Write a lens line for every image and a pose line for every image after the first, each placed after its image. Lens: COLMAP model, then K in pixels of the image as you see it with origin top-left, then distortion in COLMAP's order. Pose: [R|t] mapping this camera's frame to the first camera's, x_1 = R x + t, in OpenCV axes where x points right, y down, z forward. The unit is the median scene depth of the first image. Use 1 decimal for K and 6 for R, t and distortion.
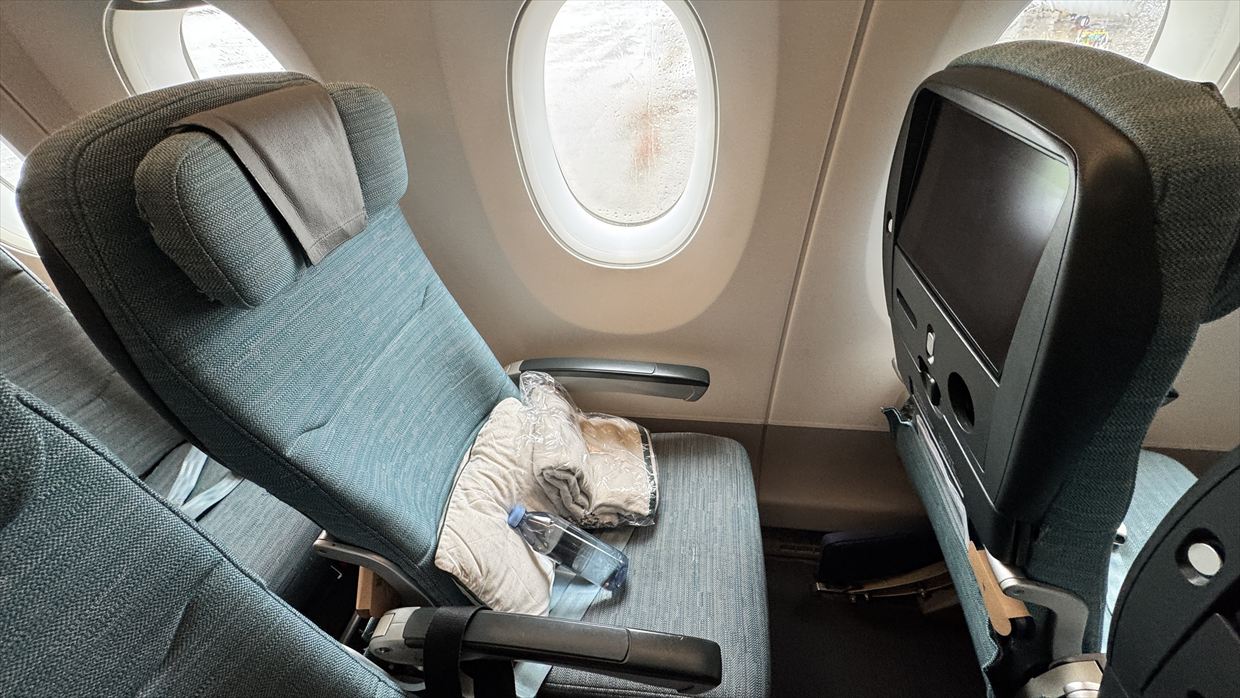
lens RADIAL K [[508.6, 0, 619.0], [0, 508.6, 348.7], [0, 0, 1]] dist [-0.003702, -0.000410]
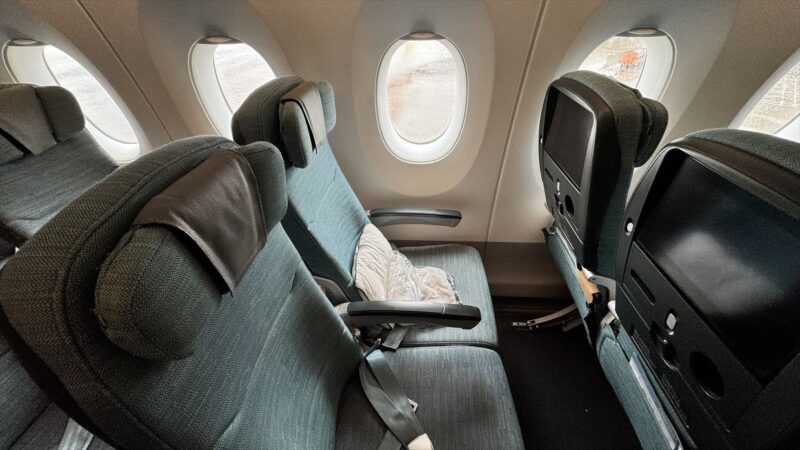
lens RADIAL K [[328.2, 0, 400.6], [0, 328.2, 225.1], [0, 0, 1]] dist [-0.003702, -0.000410]
pose [[0.997399, -0.017286, 0.069969, -0.205078], [0.019239, 0.999441, -0.027334, 0.156352], [-0.069458, 0.028609, 0.997175, -0.408140]]
